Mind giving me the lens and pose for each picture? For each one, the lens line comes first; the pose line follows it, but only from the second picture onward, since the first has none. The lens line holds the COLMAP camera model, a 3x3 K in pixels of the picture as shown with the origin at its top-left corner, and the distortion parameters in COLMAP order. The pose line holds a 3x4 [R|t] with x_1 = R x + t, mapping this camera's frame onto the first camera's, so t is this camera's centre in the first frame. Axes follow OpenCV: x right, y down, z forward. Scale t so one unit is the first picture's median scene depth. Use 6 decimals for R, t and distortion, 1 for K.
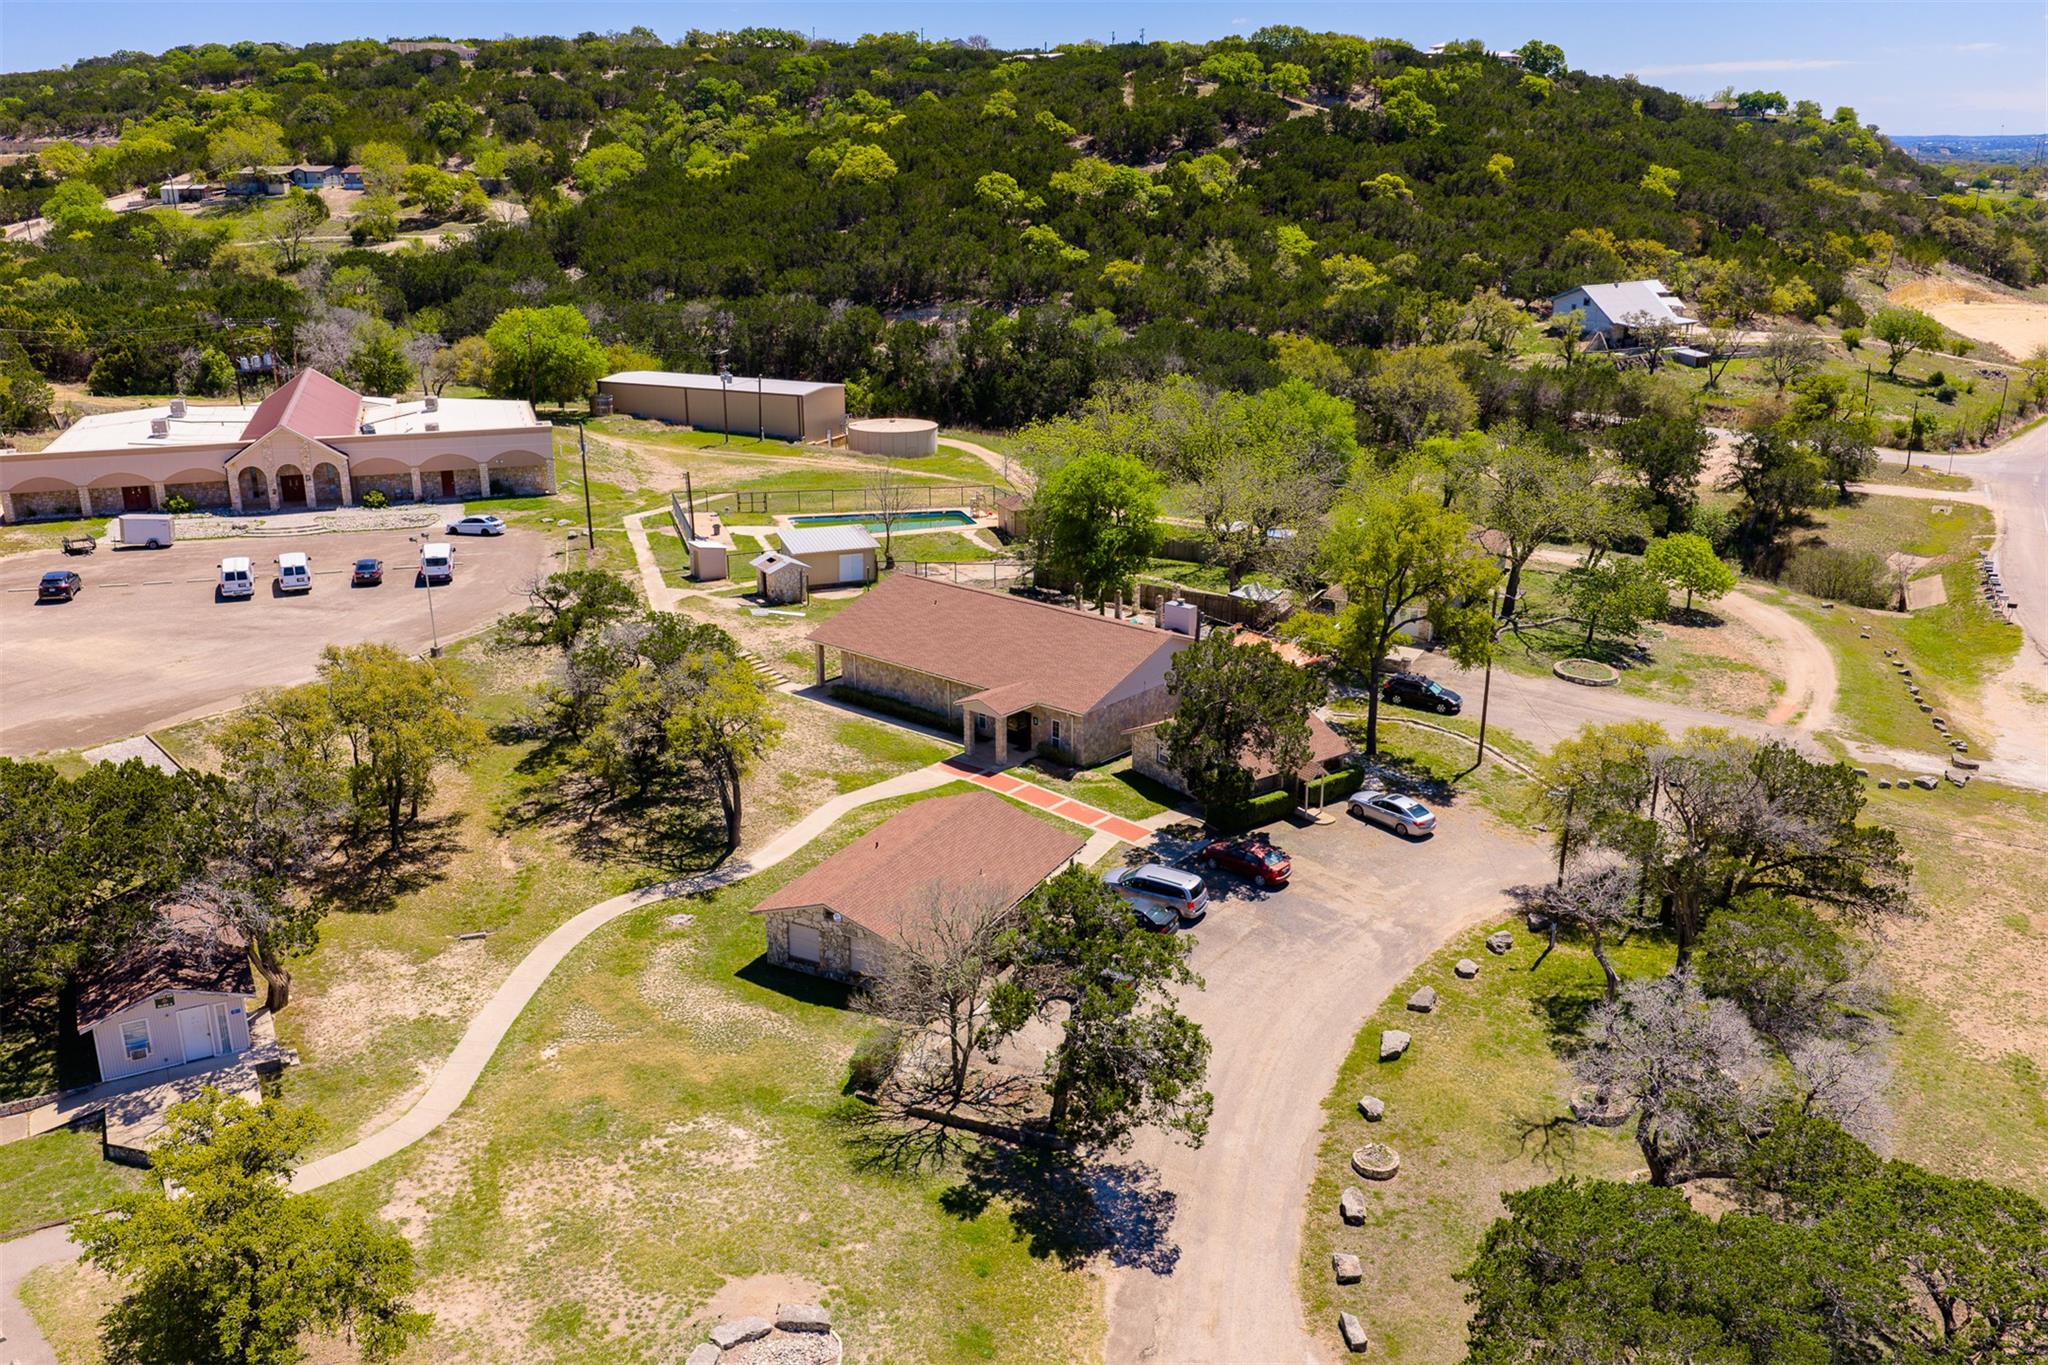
lens RADIAL K [[1695.4, 0, 1013.9], [0, 1695.4, 681.8], [0, 0, 1]] dist [0.009794, -0.012742]
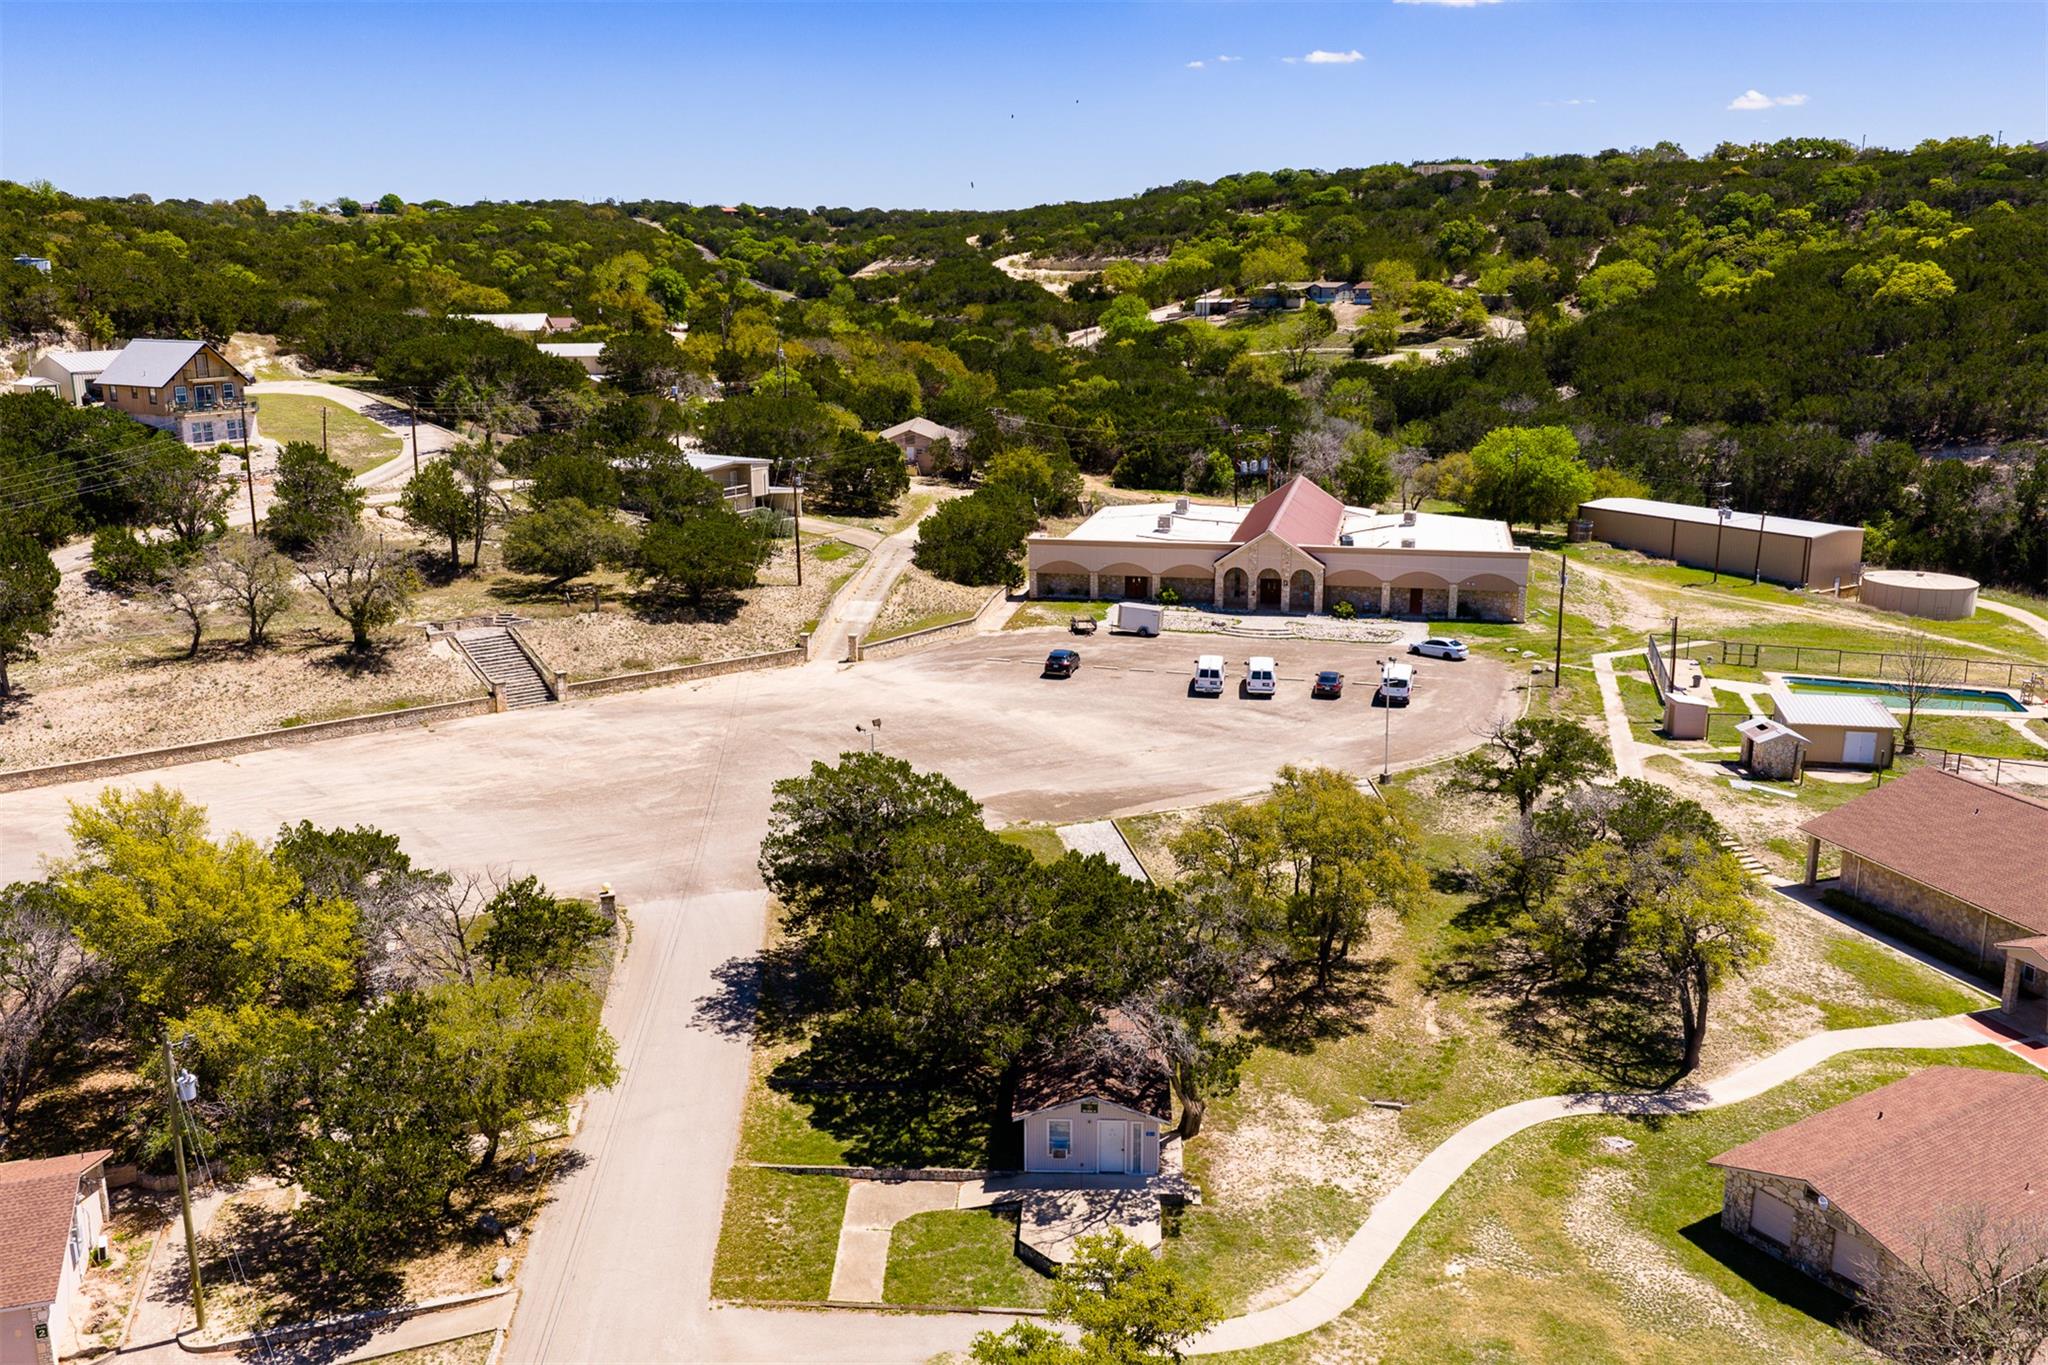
lens RADIAL K [[1695.1, 0, 1022.8], [0, 1695.1, 671.3], [0, 0, 1]] dist [0.015001, -0.023193]
pose [[0.853750, 0.120415, -0.506568, -0.018604], [-0.154839, 0.987592, -0.026202, -0.012170], [0.497128, 0.100807, 0.861802, 0.029095]]
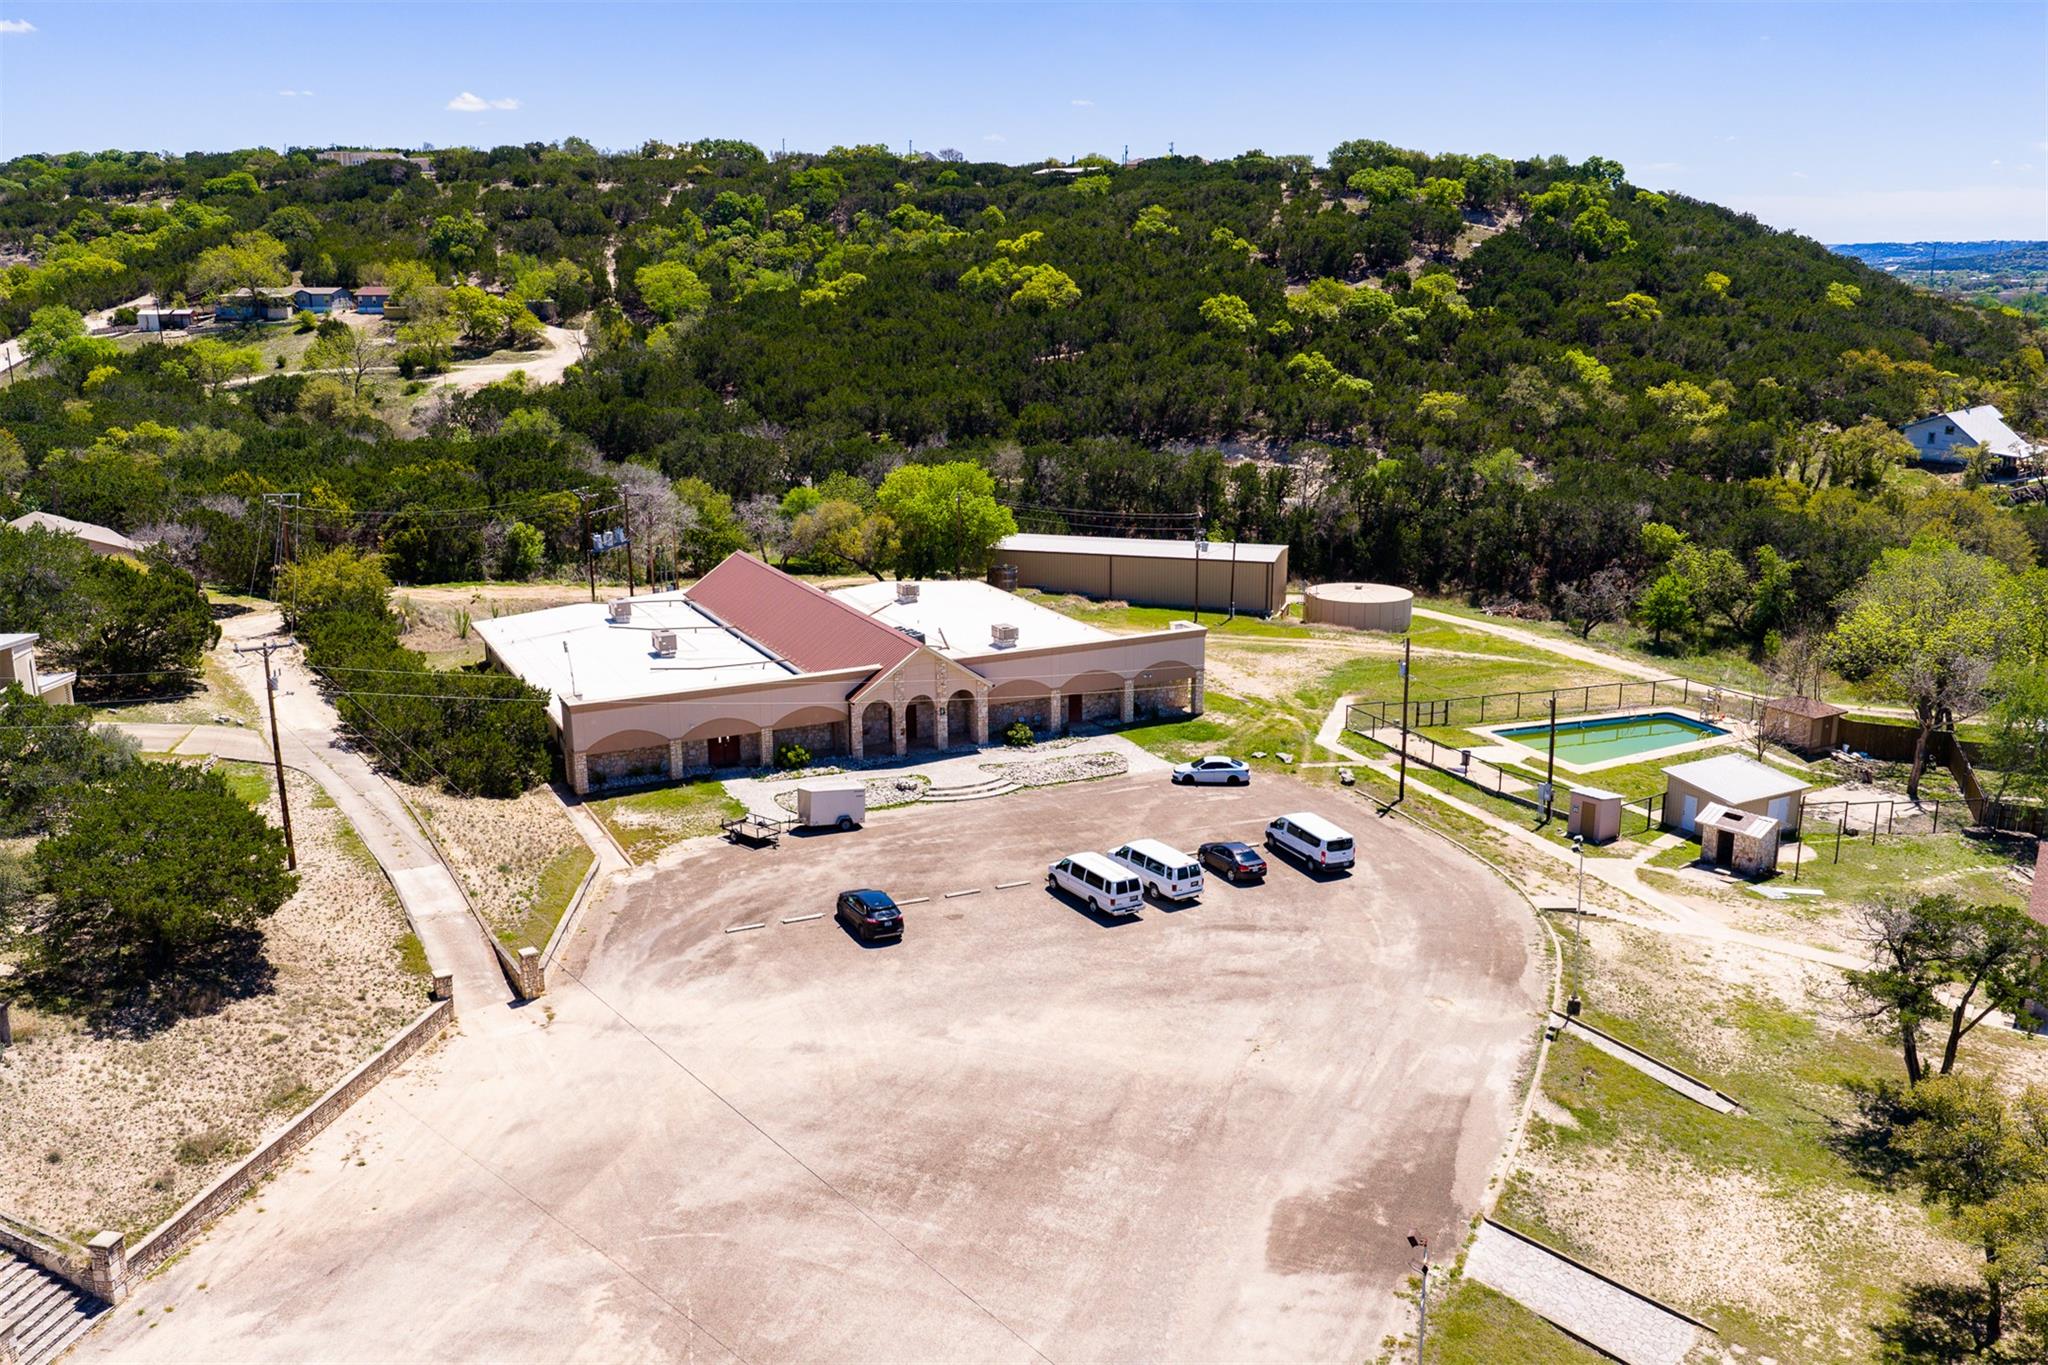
lens RADIAL K [[1695.1, 0, 1022.8], [0, 1695.1, 671.3], [0, 0, 1]] dist [0.015001, -0.023193]
pose [[0.989705, -0.035854, 0.138561, -0.387983], [0.044947, 0.996997, -0.063062, -0.071108], [-0.135884, 0.068640, 0.988344, 0.198454]]
